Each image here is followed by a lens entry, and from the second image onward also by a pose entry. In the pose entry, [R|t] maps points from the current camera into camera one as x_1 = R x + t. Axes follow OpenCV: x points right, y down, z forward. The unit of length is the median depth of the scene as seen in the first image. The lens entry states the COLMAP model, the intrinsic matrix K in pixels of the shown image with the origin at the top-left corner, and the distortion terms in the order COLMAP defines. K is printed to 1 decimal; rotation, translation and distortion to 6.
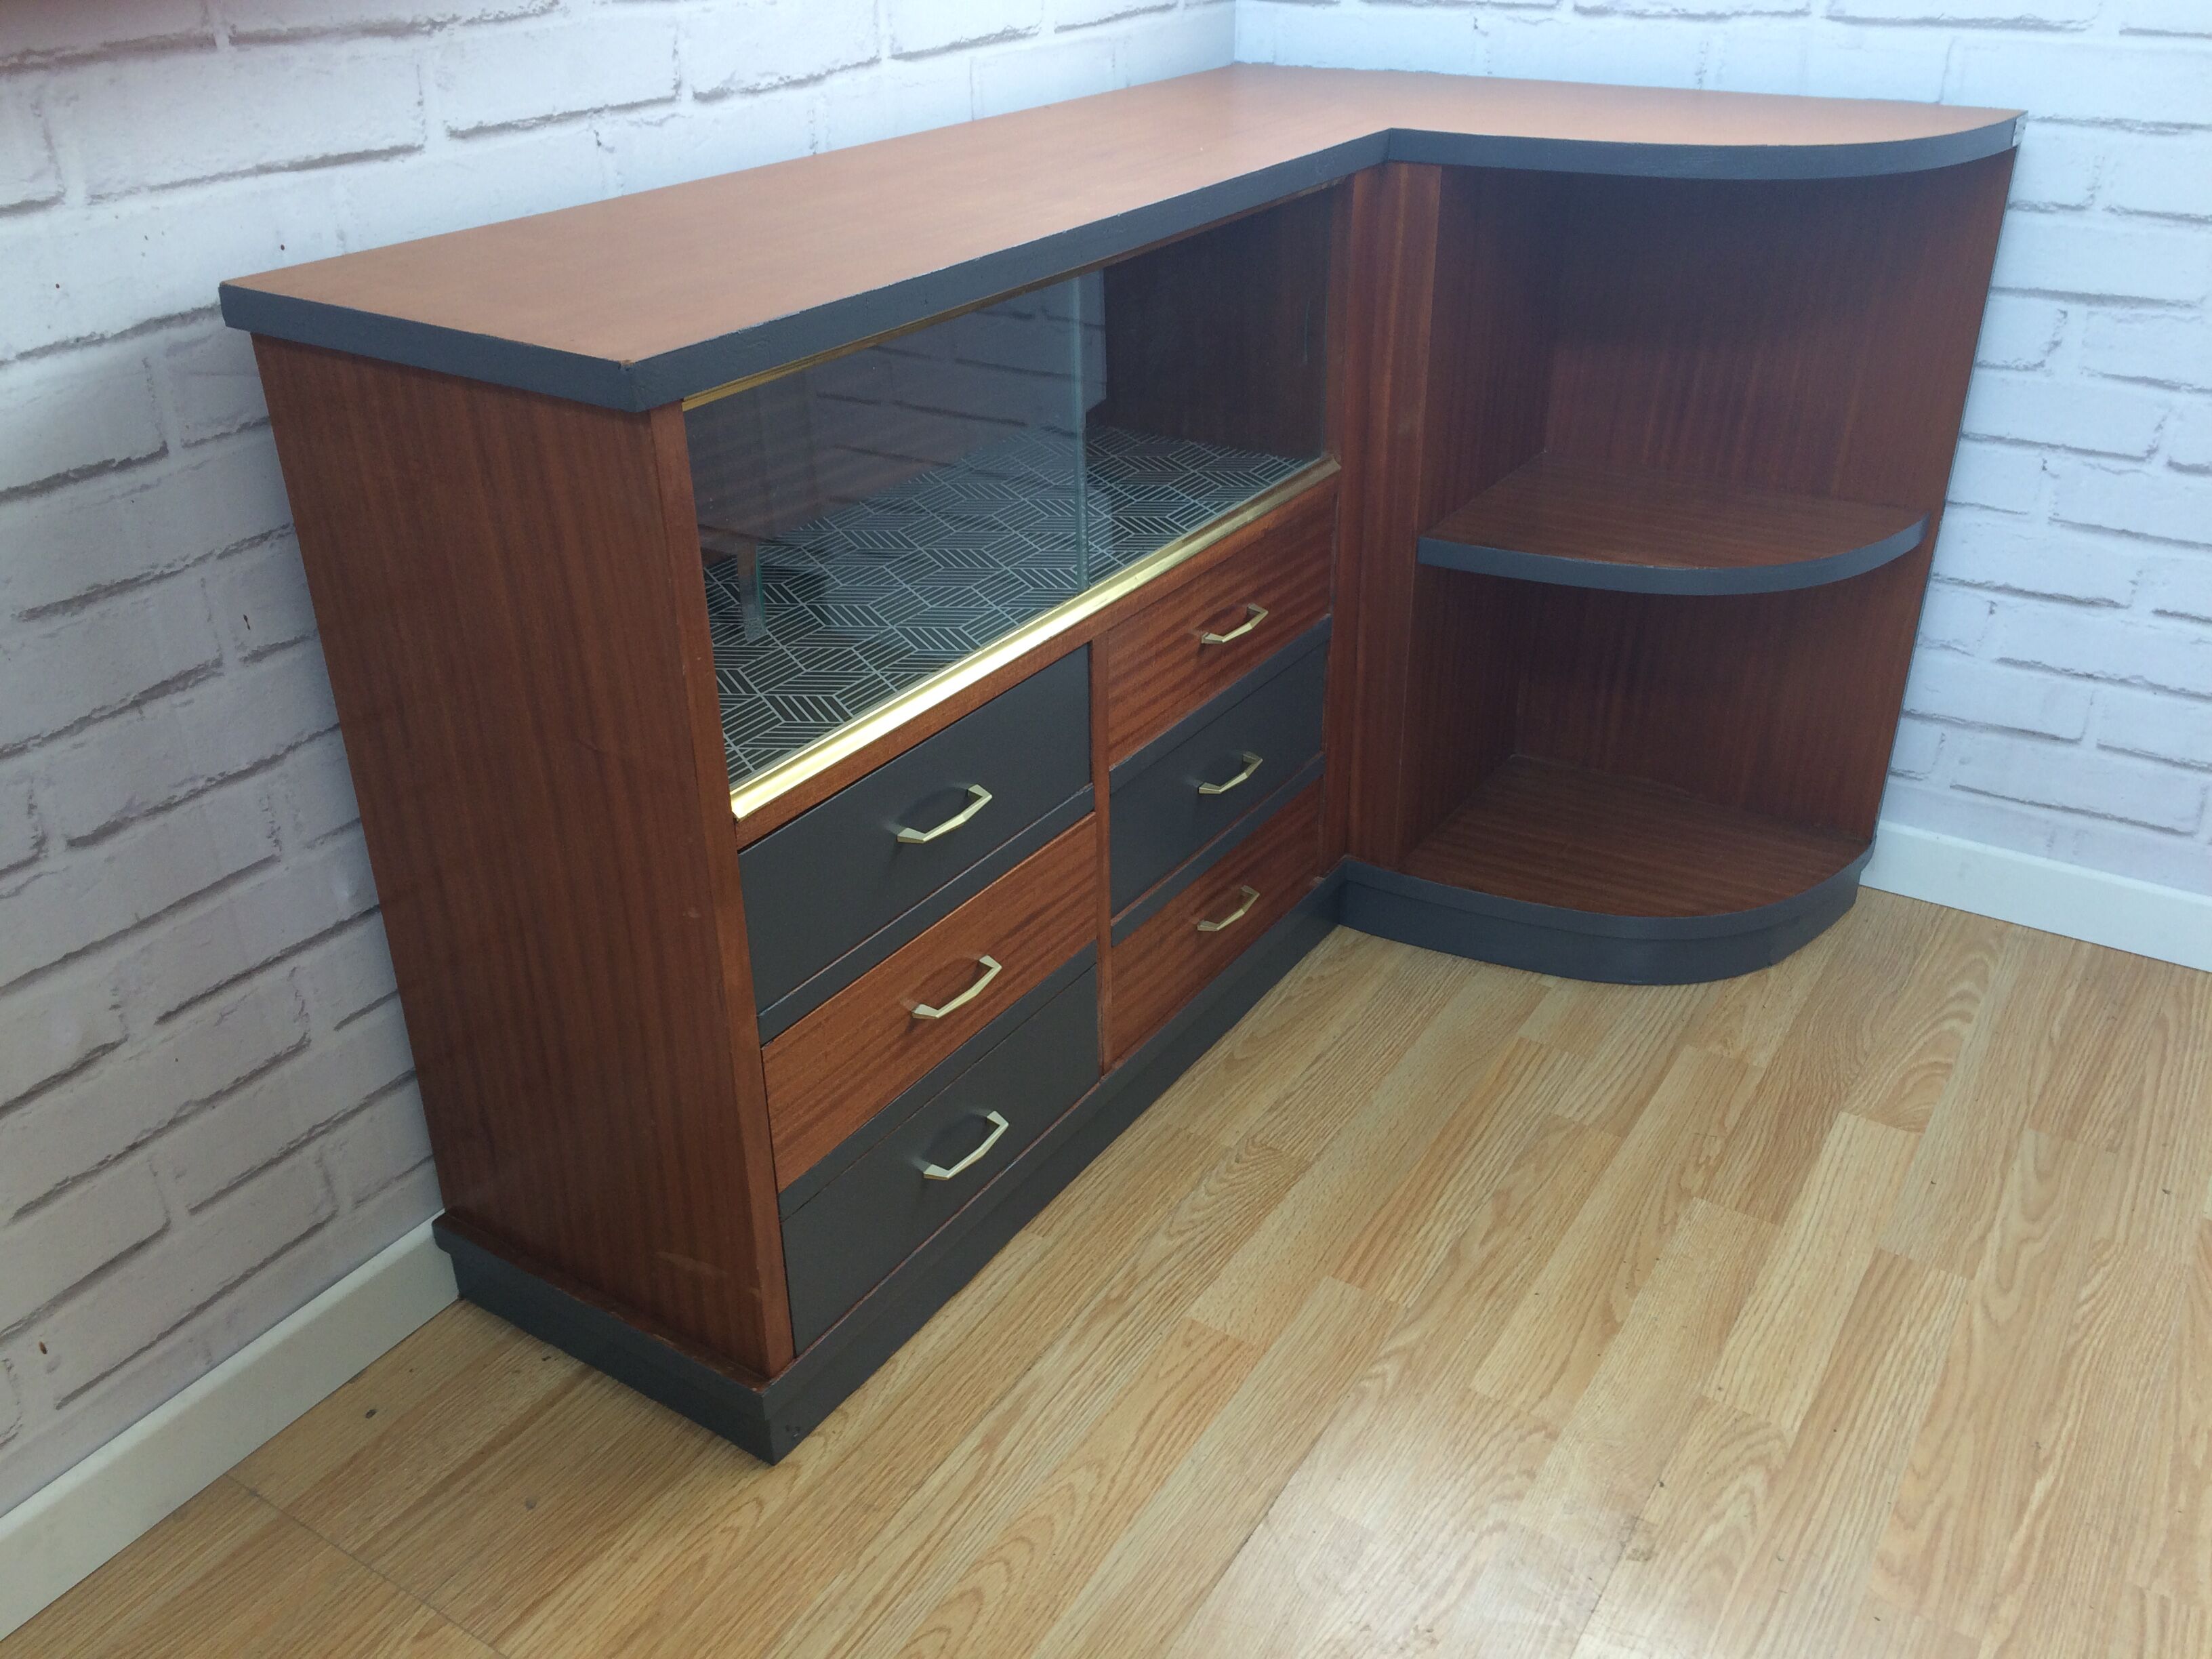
lens RADIAL K [[1932.0, 0, 1086.8], [0, 1932.0, 851.2], [0, 0, 1]] dist [0.080285, -0.085341]
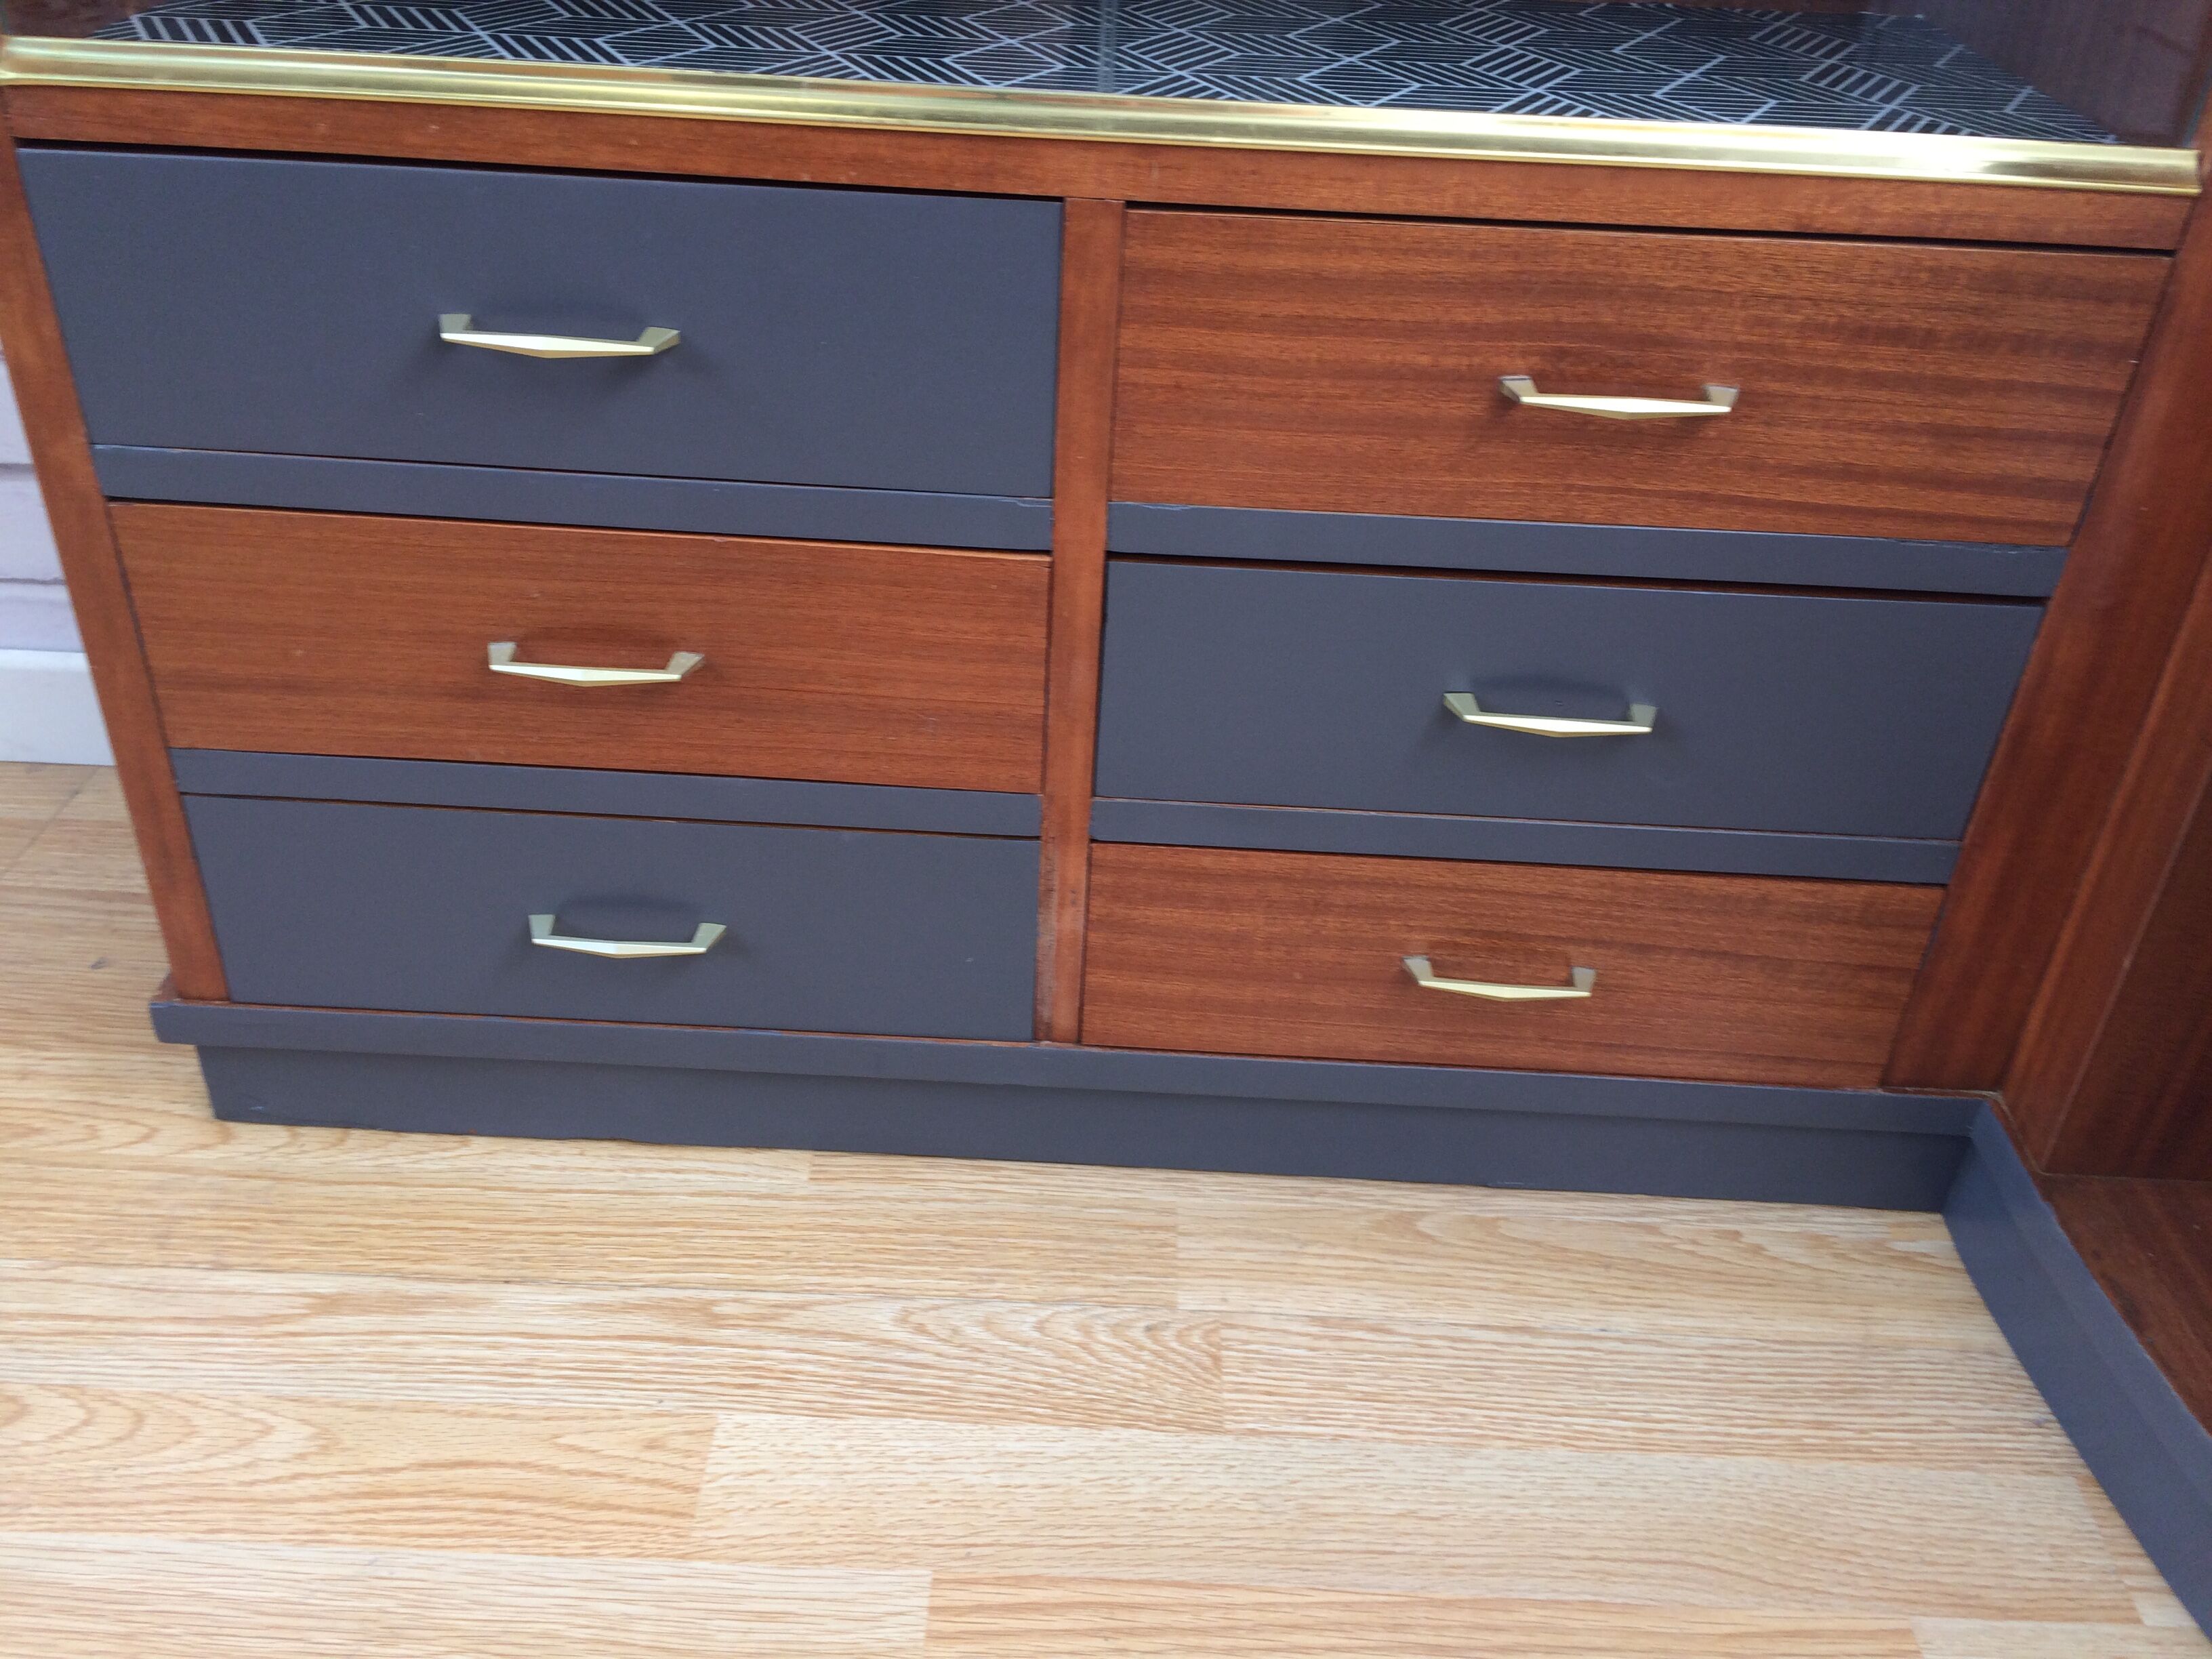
lens RADIAL K [[1899.9, 0, 1106.0], [0, 1899.9, 829.5], [0, 0, 1]] dist [0.083941, -0.121313]
pose [[0.518294, 0.499330, -0.694292, 0.379432], [-0.451636, 0.849216, 0.273601, -0.099598], [0.726221, 0.171762, 0.665659, 0.630453]]
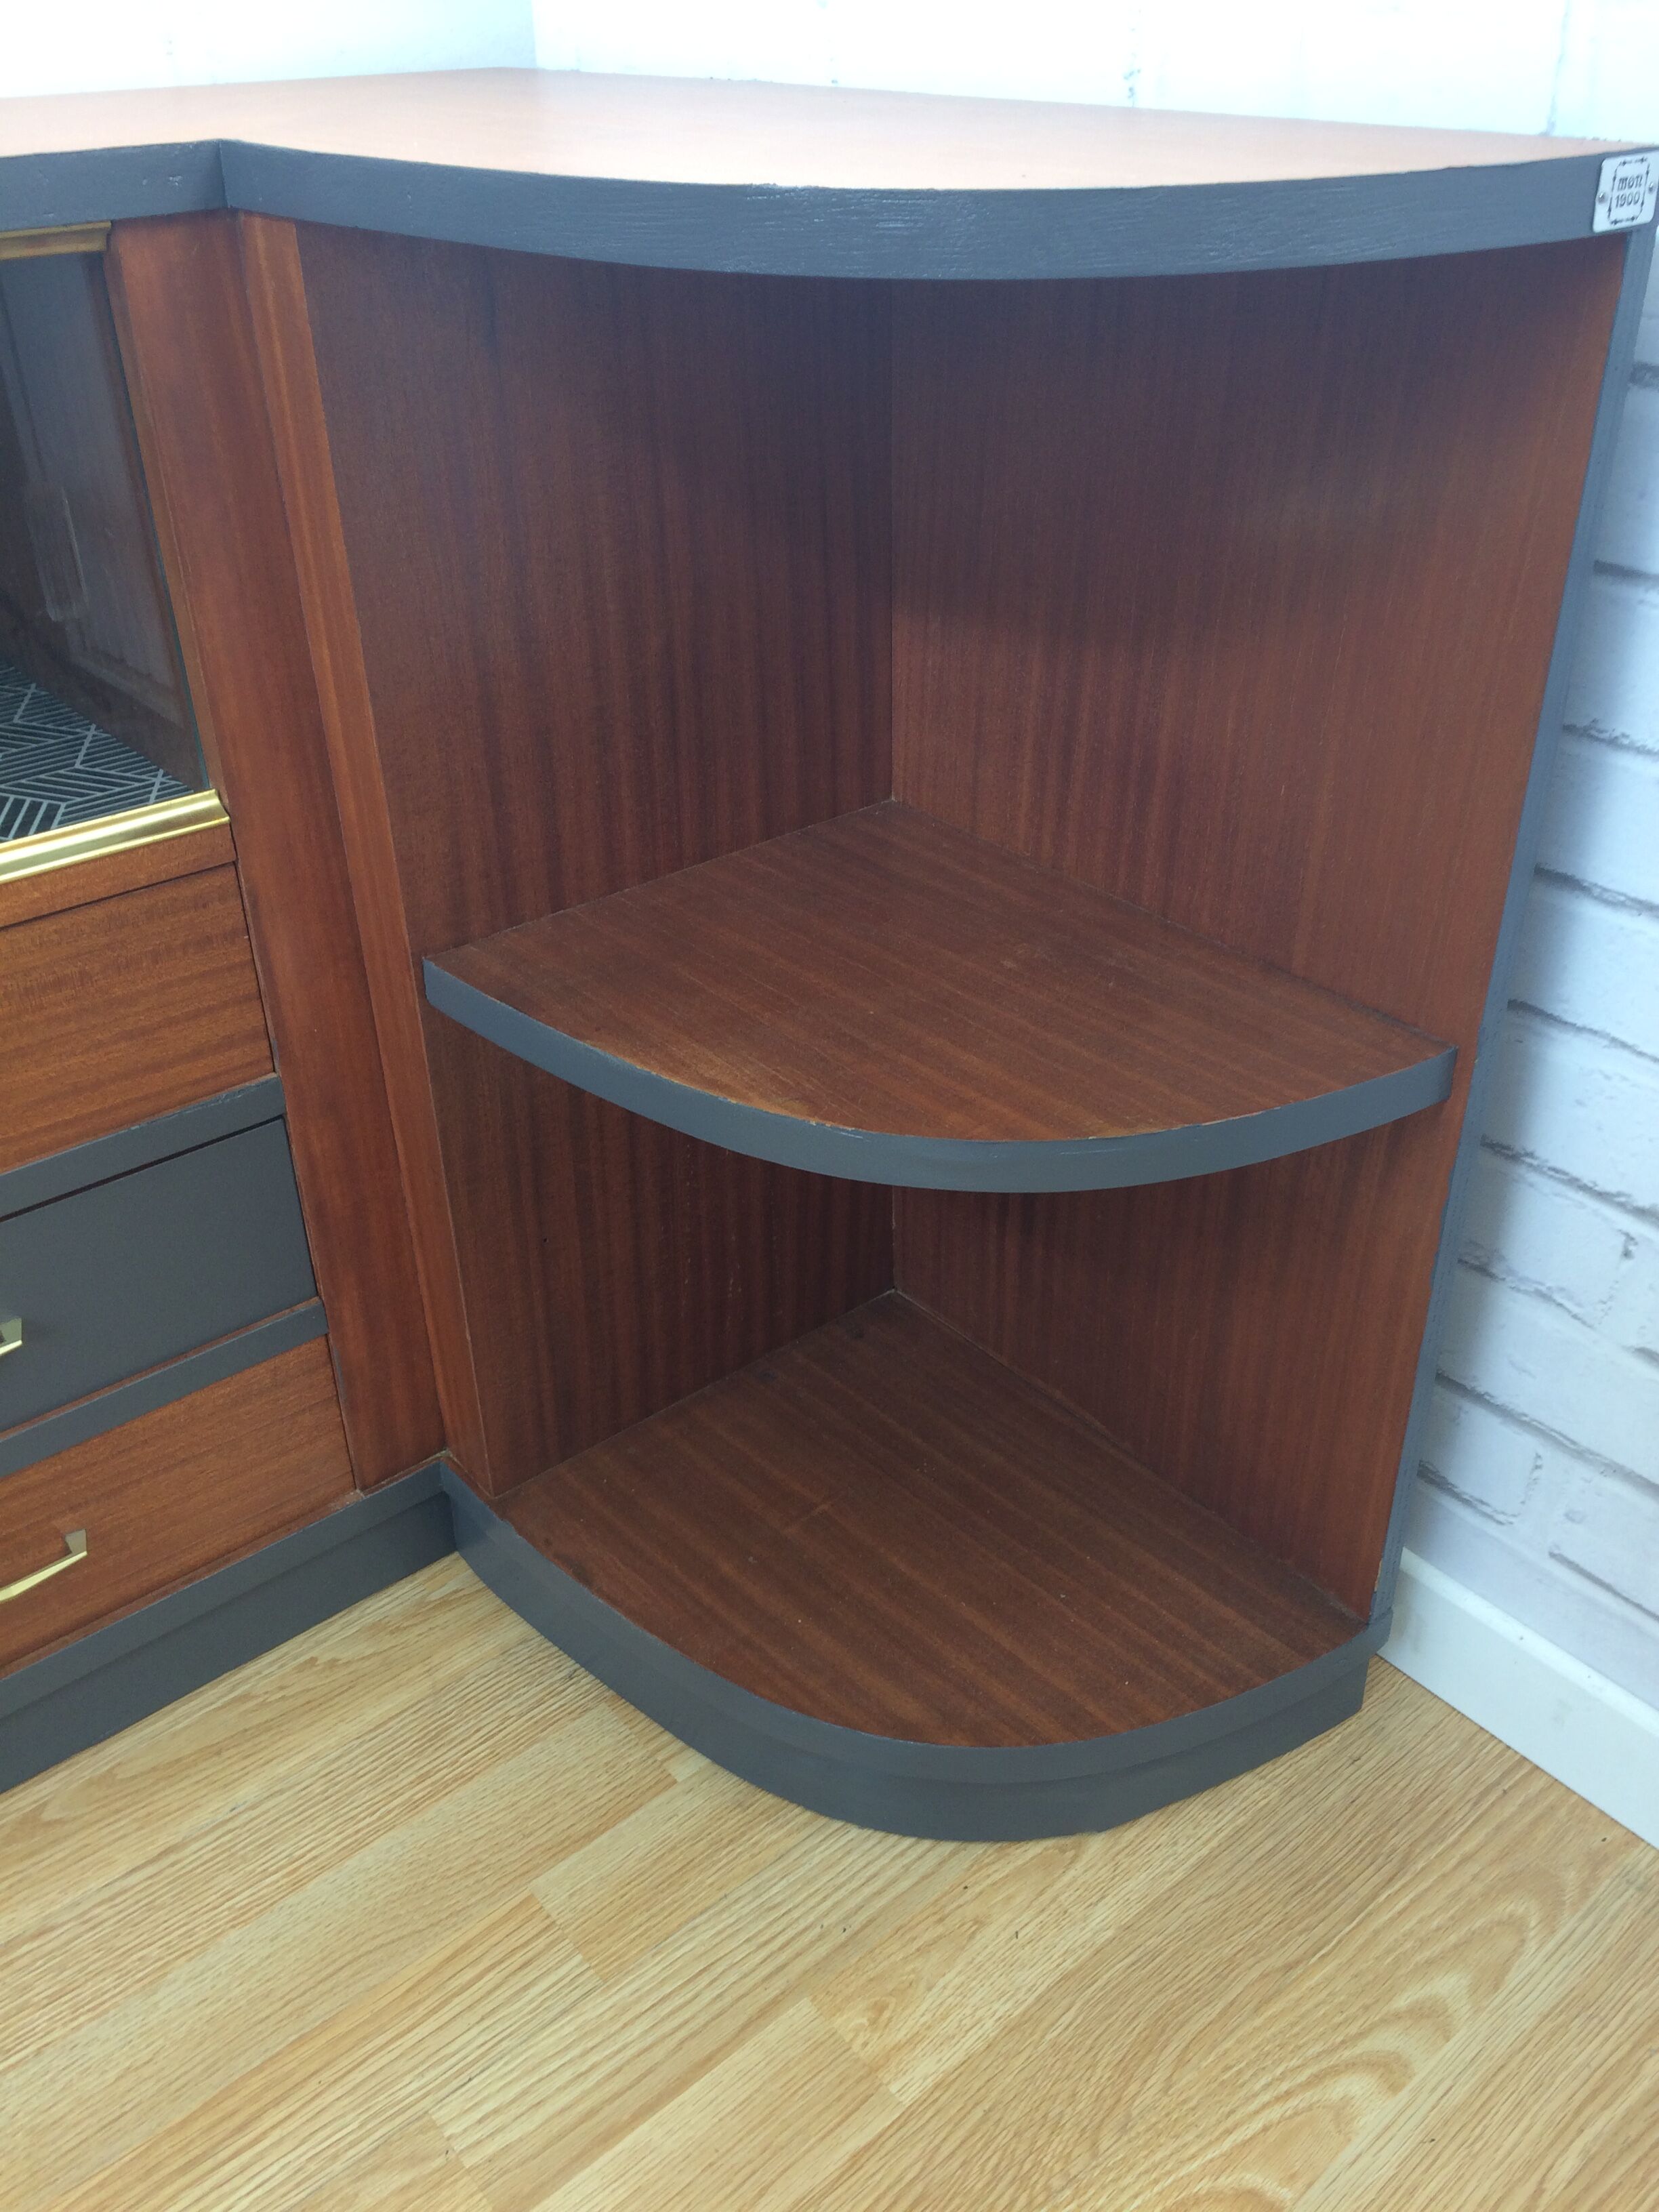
lens RADIAL K [[1899.9, 0, 835.8], [0, 1899.9, 1120.8], [0, 0, 1]] dist [0.083941, -0.121313]
pose [[0.952099, 0.155349, -0.263391, 0.462460], [-0.138211, 0.986960, 0.082510, -0.193710], [0.272774, -0.042154, 0.961154, 0.581589]]
